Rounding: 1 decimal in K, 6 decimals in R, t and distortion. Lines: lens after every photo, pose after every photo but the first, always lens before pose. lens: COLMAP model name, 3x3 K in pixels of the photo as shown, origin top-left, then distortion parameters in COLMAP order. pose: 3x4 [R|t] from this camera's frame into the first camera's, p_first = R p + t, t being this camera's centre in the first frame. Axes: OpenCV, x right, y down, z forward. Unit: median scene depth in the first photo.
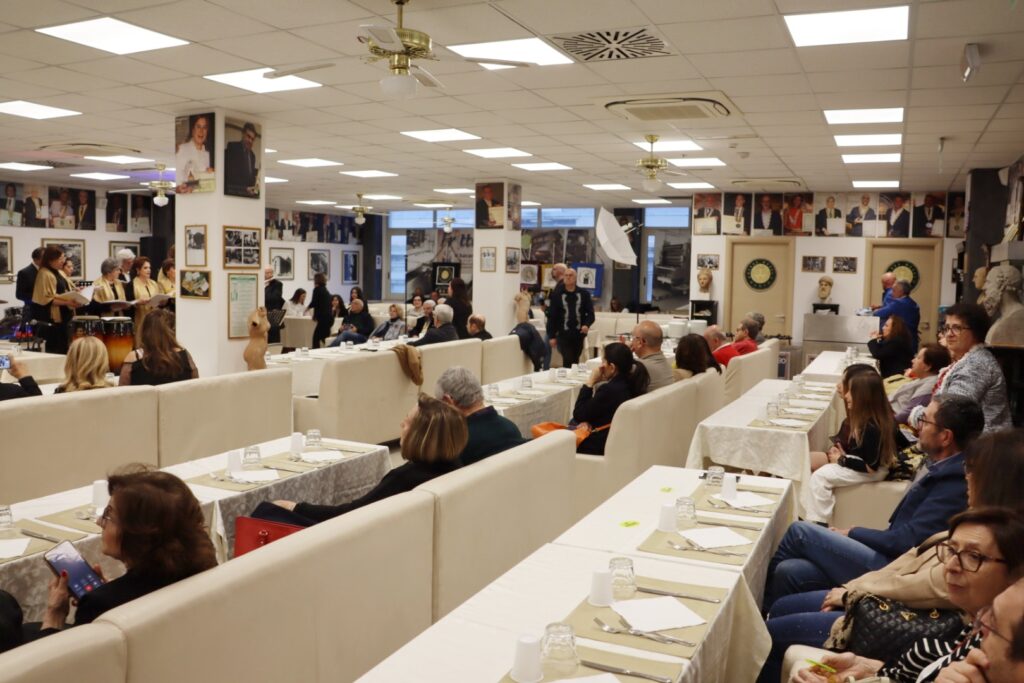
lens RADIAL K [[859.3, 0, 513.6], [0, 859.3, 340.7], [0, 0, 1]] dist [-0.149586, 0.124947]
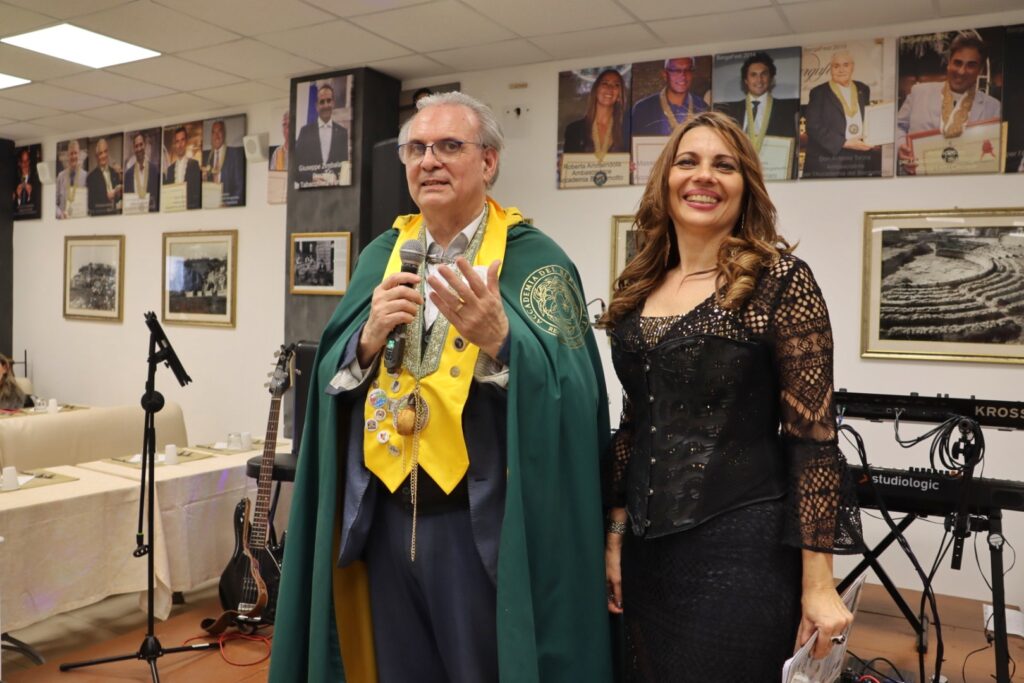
lens RADIAL K [[859.3, 0, 499.2], [0, 859.3, 351.7], [0, 0, 1]] dist [-0.149586, 0.124947]
pose [[-0.076166, 0.029736, -0.996652, -0.248386], [-0.111120, 0.993076, 0.038122, -0.068607], [0.990884, 0.113651, -0.072334, 0.882863]]
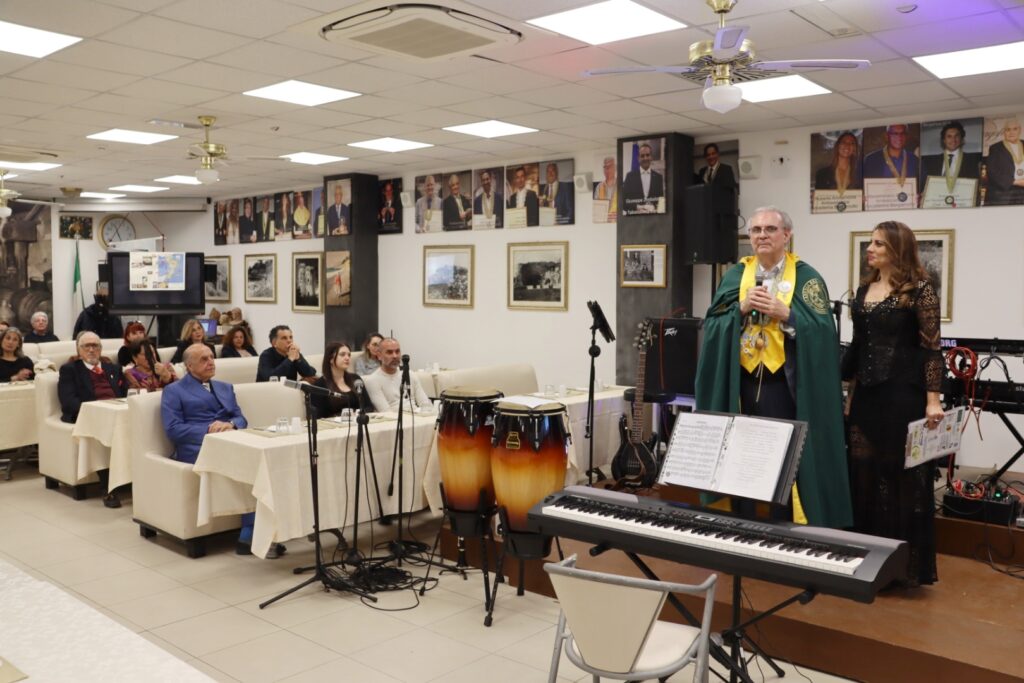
lens RADIAL K [[859.3, 0, 517.6], [0, 859.3, 351.2], [0, 0, 1]] dist [-0.149586, 0.124947]
pose [[-0.274406, 0.048111, -0.960410, -0.051777], [-0.092756, 0.992766, 0.076234, -0.063915], [0.957130, 0.110003, -0.267958, 0.848421]]
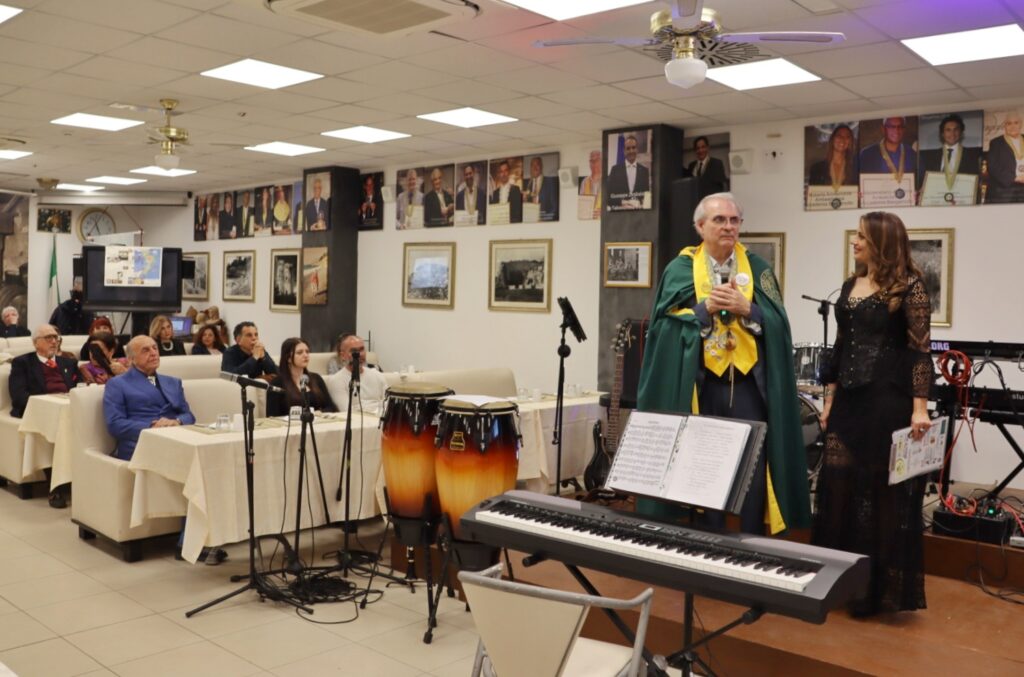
lens RADIAL K [[892.6, 0, 512.6], [0, 892.6, 331.0], [0, 0, 1]] dist [-0.165728, 0.110736]
pose [[-0.287616, 0.009206, -0.957702, -0.069985], [-0.109600, 0.993068, 0.042461, -0.058984], [0.951454, 0.117177, -0.284613, 0.864775]]
